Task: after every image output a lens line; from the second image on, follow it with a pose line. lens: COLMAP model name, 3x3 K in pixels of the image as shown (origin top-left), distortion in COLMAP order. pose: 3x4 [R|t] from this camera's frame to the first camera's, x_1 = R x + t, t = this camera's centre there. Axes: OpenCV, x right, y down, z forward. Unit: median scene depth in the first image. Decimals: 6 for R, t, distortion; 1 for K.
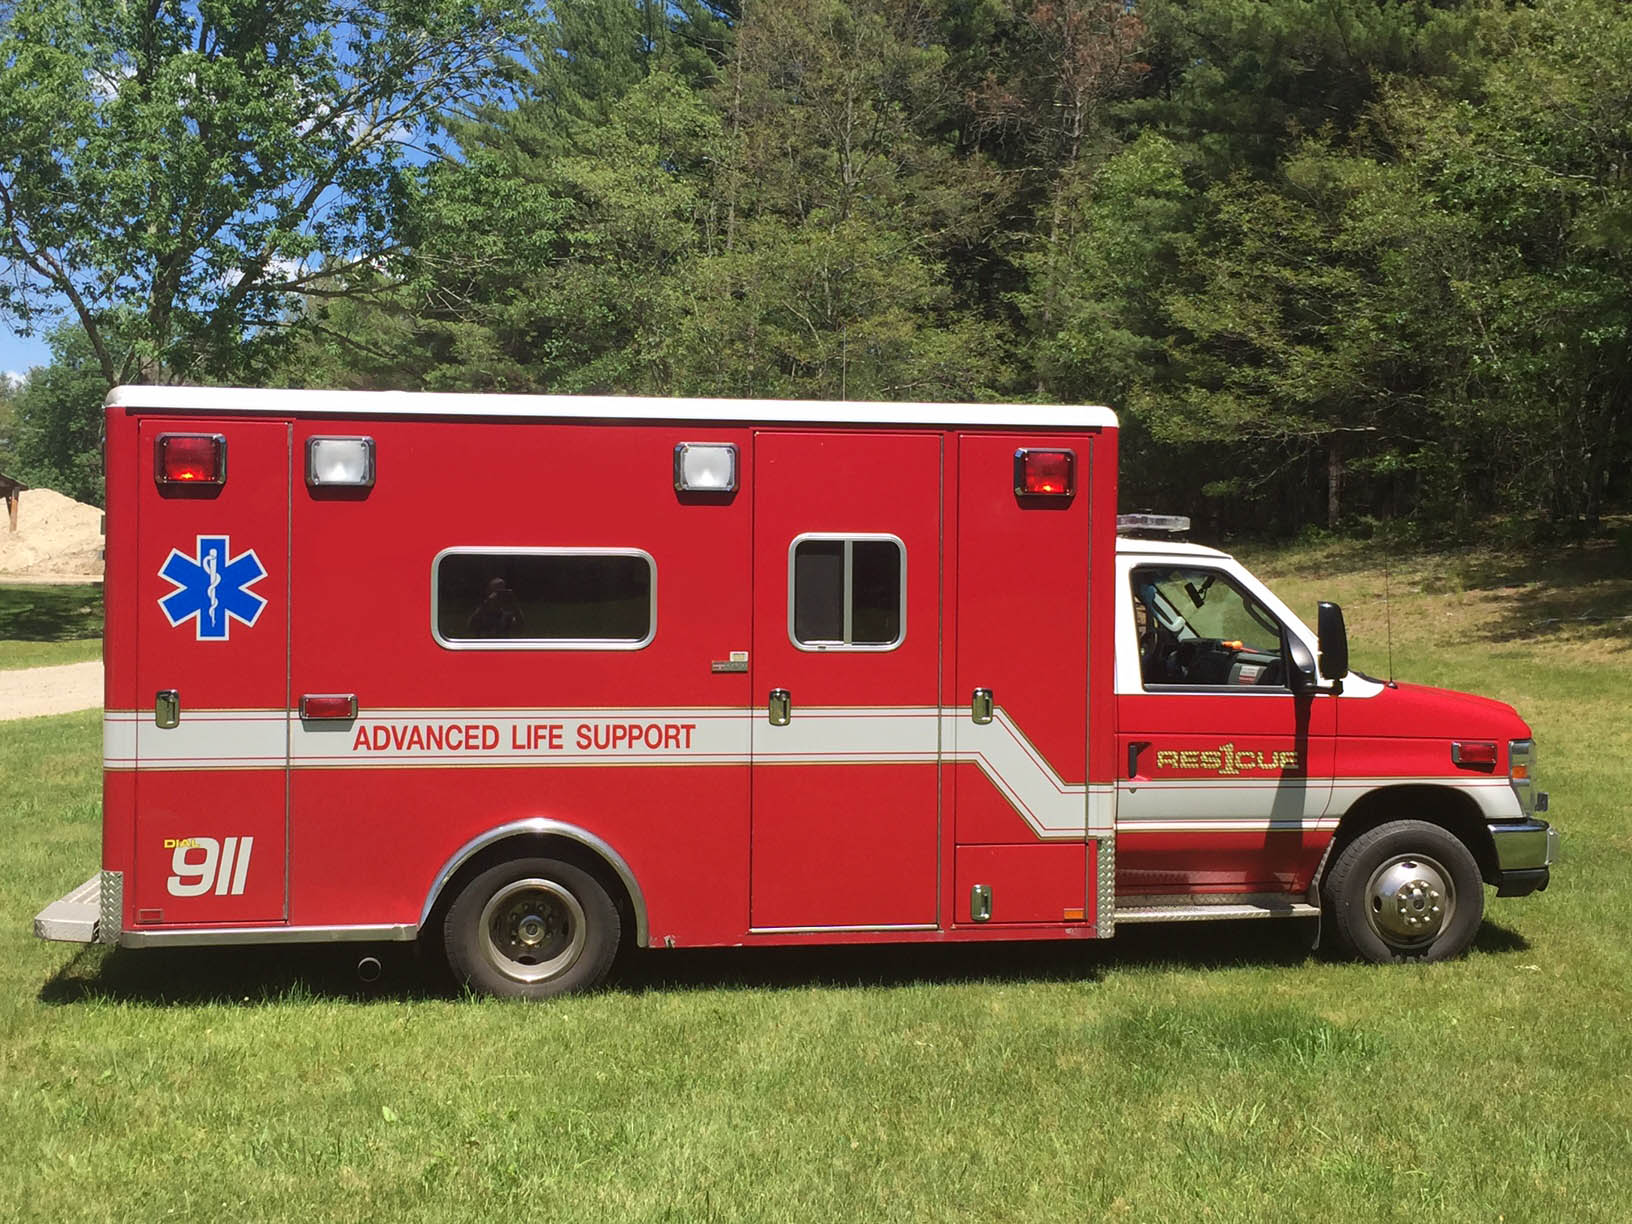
lens RADIAL K [[2059.4, 0, 814.8], [0, 2059.4, 611.5], [0, 0, 1]] dist [0.086860, 0.000000]
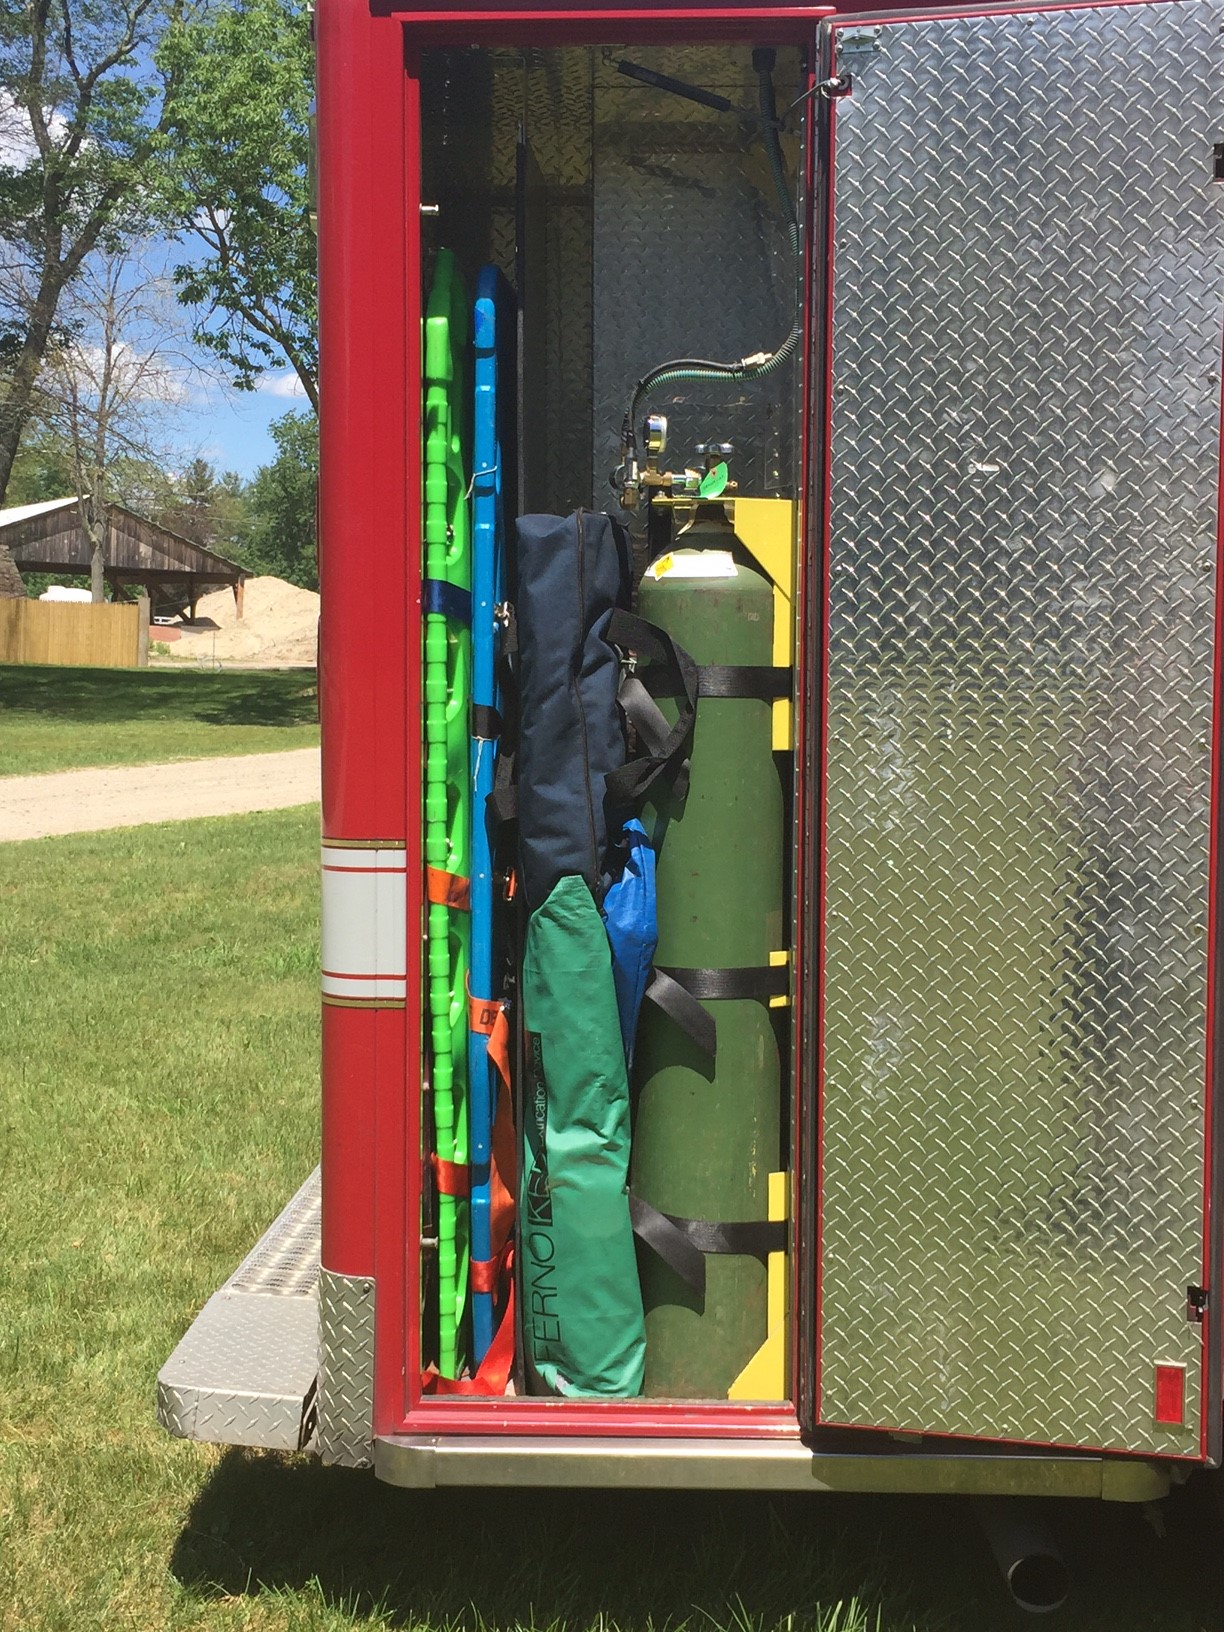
lens RADIAL K [[2059.4, 0, 612.4], [0, 2059.4, 814.8], [0, 0, 1]] dist [0.086860, 0.000000]
pose [[0.981562, 0.005254, -0.191073, -0.060343], [0.005059, 0.998558, 0.053443, 0.006836], [0.191078, -0.053424, 0.980120, 0.177923]]
